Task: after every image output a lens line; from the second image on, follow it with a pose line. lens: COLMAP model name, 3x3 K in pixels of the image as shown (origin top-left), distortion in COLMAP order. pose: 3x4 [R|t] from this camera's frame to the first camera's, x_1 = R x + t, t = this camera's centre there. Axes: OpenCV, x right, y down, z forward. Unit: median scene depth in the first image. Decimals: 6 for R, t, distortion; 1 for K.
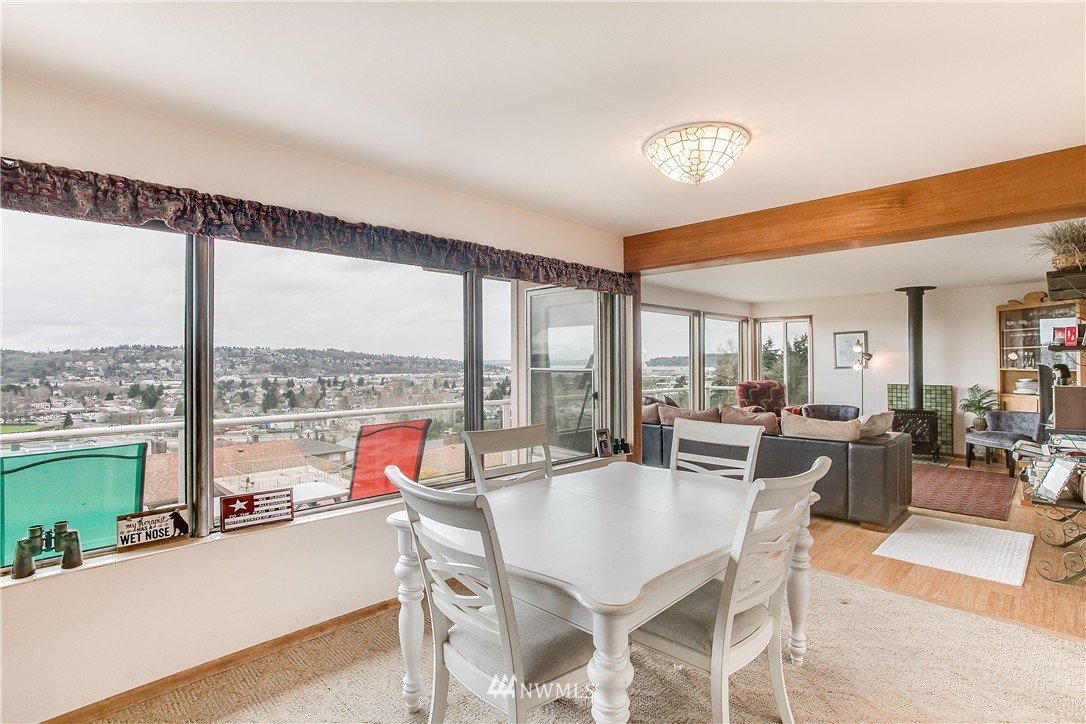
lens RADIAL K [[527.7, 0, 543.0], [0, 527.7, 362.0], [0, 0, 1]] dist [-0.001704, 0.000300]
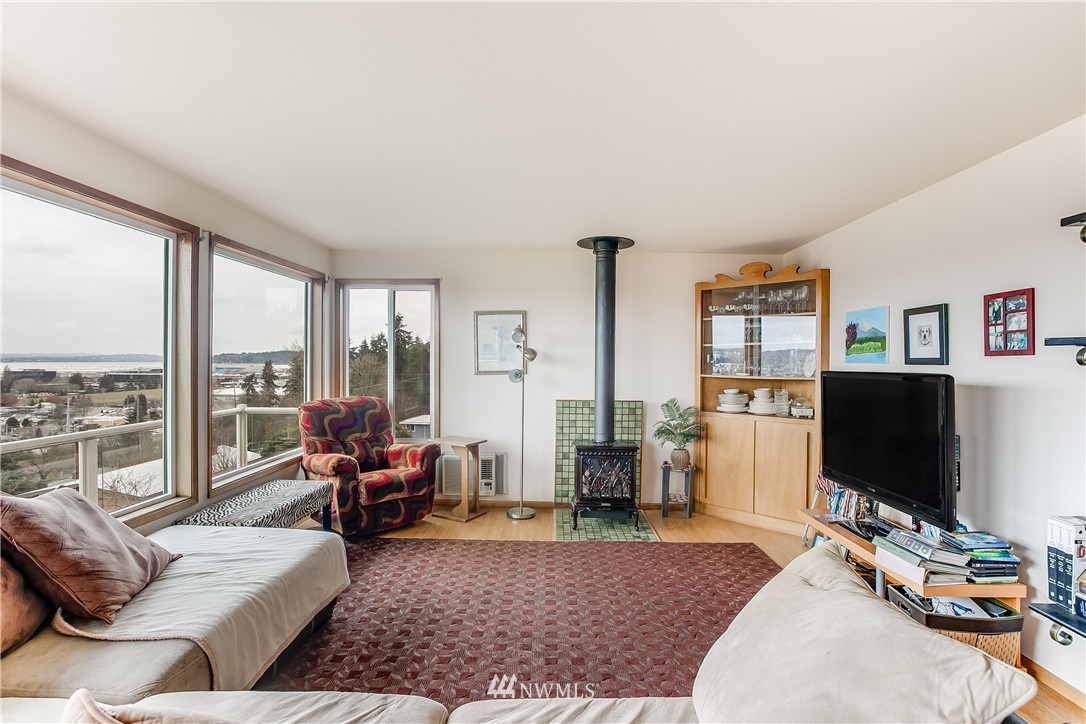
lens RADIAL K [[505.9, 0, 543.0], [0, 505.9, 362.0], [0, 0, 1]] dist [-0.001954, -0.000371]
pose [[0.713107, 0.006961, 0.701020, 0.235544], [-0.010082, 0.999949, 0.000326, -0.001802], [-0.700982, -0.007300, 0.713141, 0.599641]]
